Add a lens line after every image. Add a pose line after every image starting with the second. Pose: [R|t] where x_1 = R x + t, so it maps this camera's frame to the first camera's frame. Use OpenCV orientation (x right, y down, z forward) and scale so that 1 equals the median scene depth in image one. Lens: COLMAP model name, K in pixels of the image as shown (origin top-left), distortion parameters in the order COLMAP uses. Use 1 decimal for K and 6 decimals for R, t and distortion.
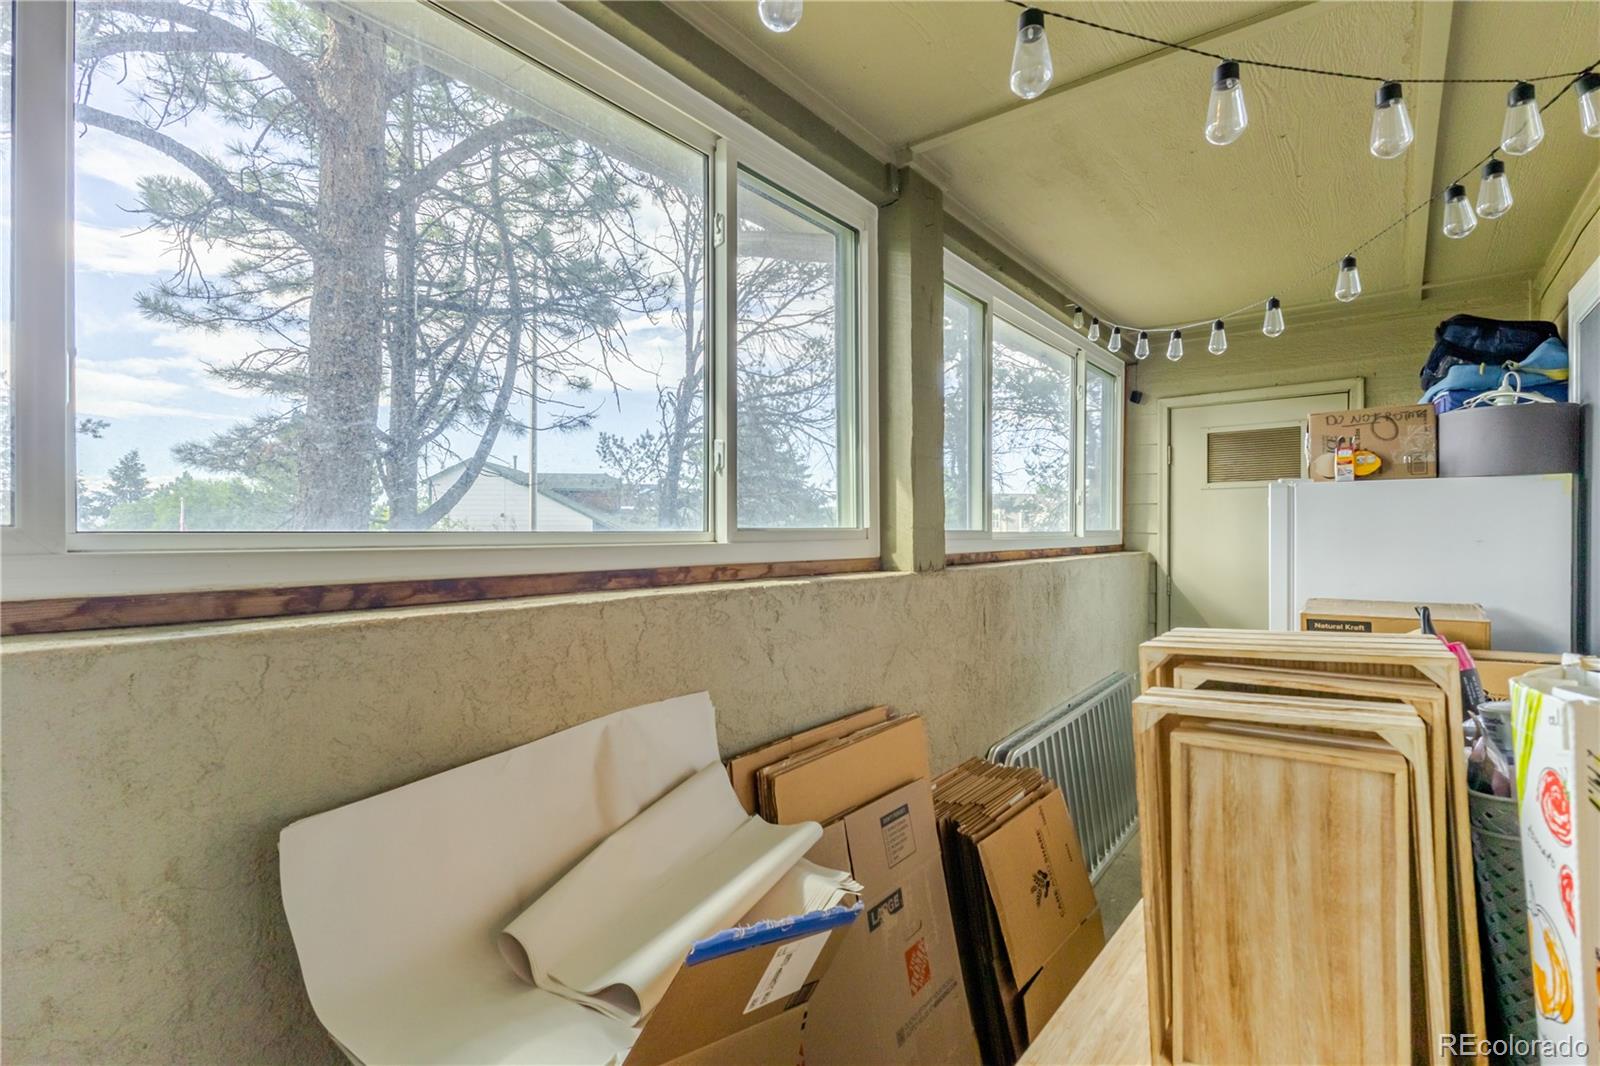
lens RADIAL K [[732.0, 0, 800.0], [0, 732.0, 533.0], [0, 0, 1]] dist [0.000063, 0.001523]
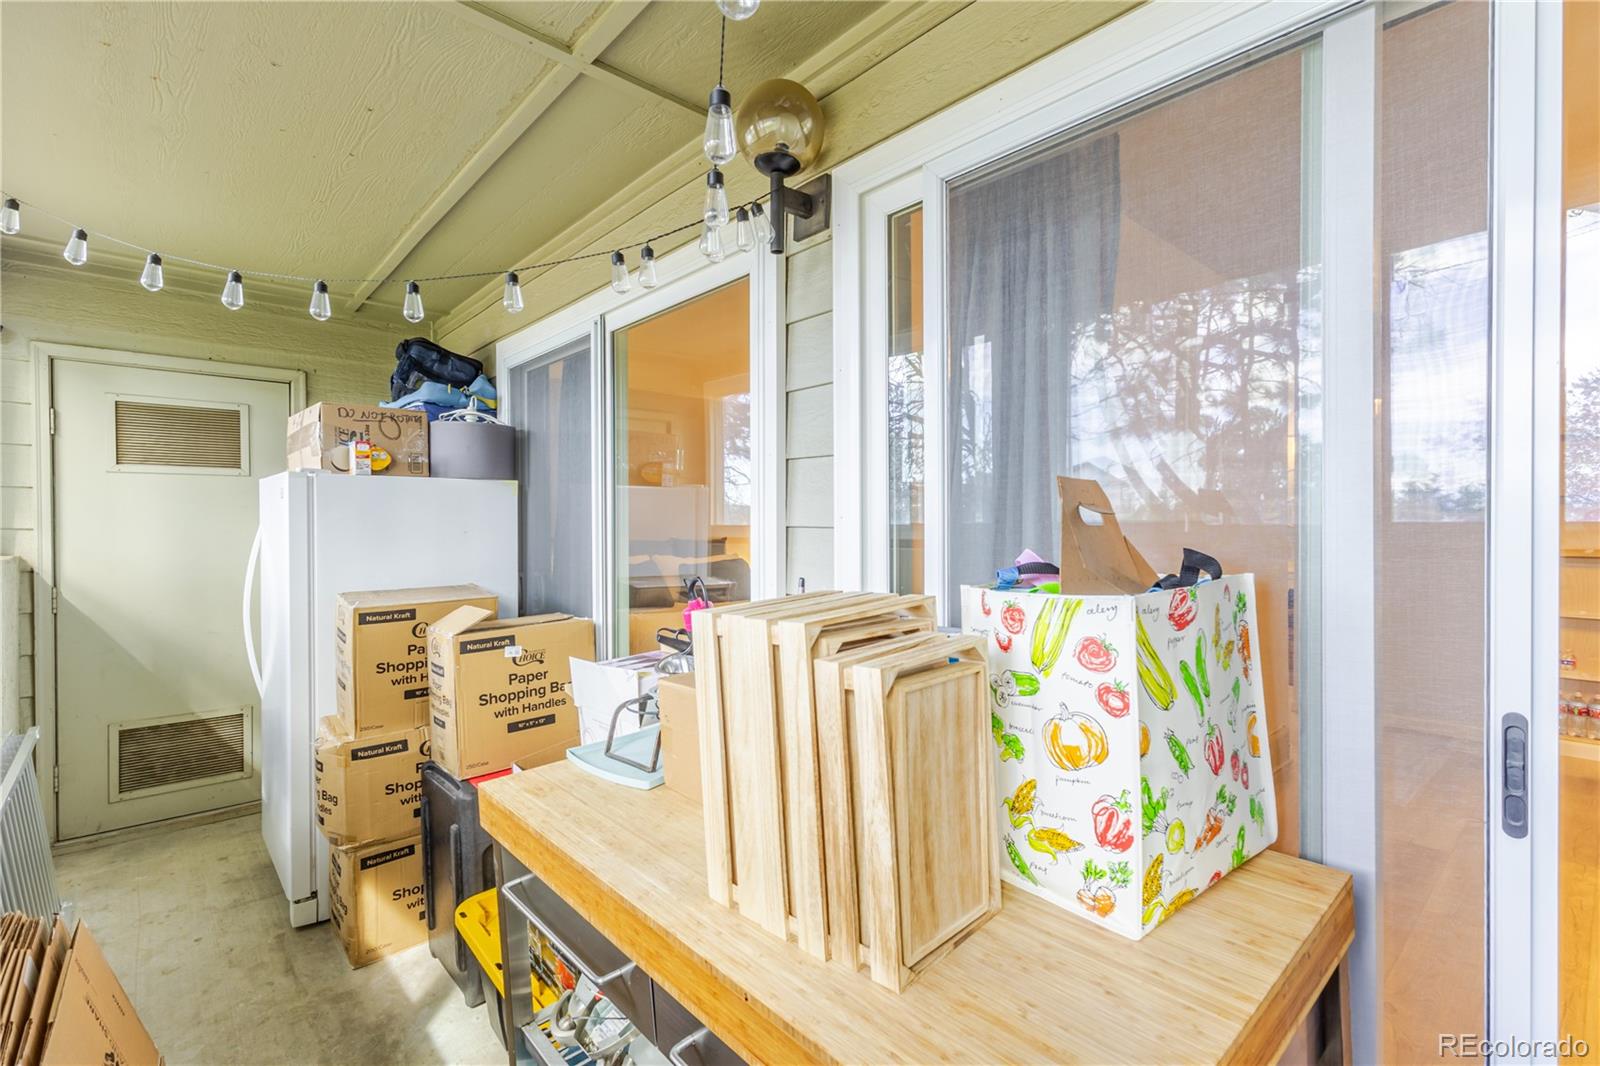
lens RADIAL K [[732.0, 0, 800.0], [0, 732.0, 533.0], [0, 0, 1]] dist [0.000063, 0.001523]
pose [[0.153772, -0.010786, 0.988048, -0.165997], [0.006677, 0.999929, 0.009876, 0.003912], [-0.988084, 0.005079, 0.153833, 0.242925]]
